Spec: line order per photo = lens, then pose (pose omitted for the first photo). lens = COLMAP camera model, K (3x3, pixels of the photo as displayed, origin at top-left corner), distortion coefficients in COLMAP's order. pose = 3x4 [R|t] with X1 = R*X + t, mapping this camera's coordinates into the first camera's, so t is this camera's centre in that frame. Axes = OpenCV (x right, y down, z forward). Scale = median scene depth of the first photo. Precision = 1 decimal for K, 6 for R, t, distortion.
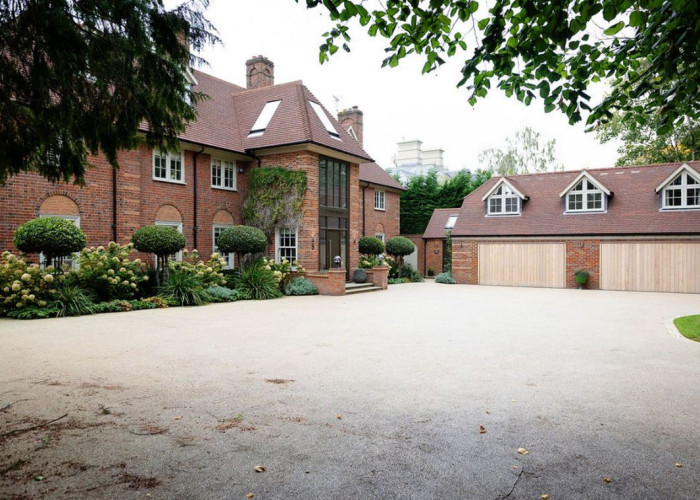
lens RADIAL K [[514.3, 0, 352.0], [0, 514.3, 253.1], [0, 0, 1]] dist [0.018852, -0.007827]
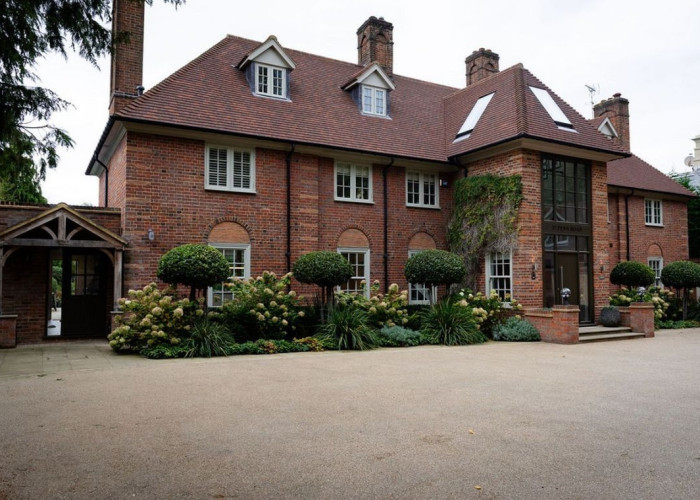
lens RADIAL K [[552.1, 0, 363.6], [0, 552.1, 257.1], [0, 0, 1]] dist [0.015457, -0.001306]
pose [[0.888701, -0.024950, -0.457808, 0.073078], [0.001175, 0.998639, -0.052143, 0.002092], [0.458486, 0.045802, 0.887521, 0.174812]]
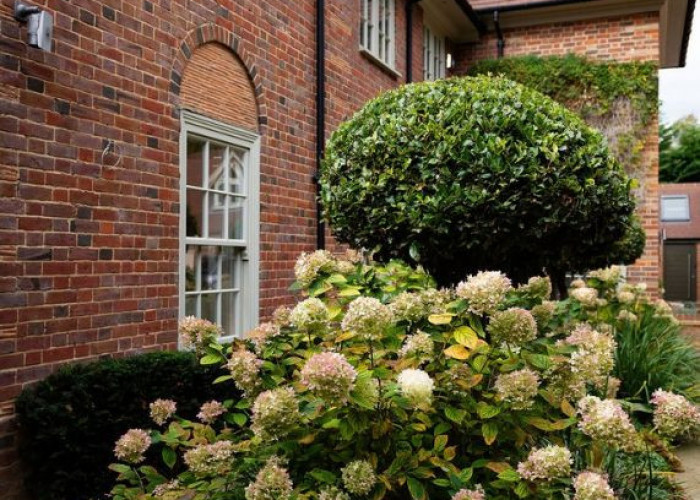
lens RADIAL K [[745.3, 0, 346.0], [0, 745.3, 256.3], [0, 0, 1]] dist [0.001484, 0.000000]
pose [[0.986658, 0.003676, 0.162765, -0.417554], [-0.001797, 0.999930, -0.011687, -0.000012], [-0.162797, 0.011239, 0.986596, 0.452738]]
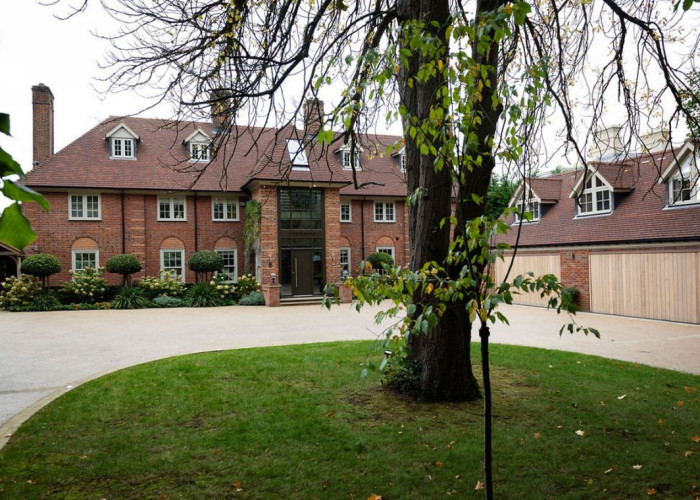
lens RADIAL K [[552.1, 0, 337.2], [0, 552.1, 255.0], [0, 0, 1]] dist [0.015457, -0.001306]
pose [[0.785296, -0.024306, -0.618643, 0.831515], [0.015709, 0.999690, -0.019336, -0.008532], [0.618921, 0.005466, 0.785435, 0.095548]]
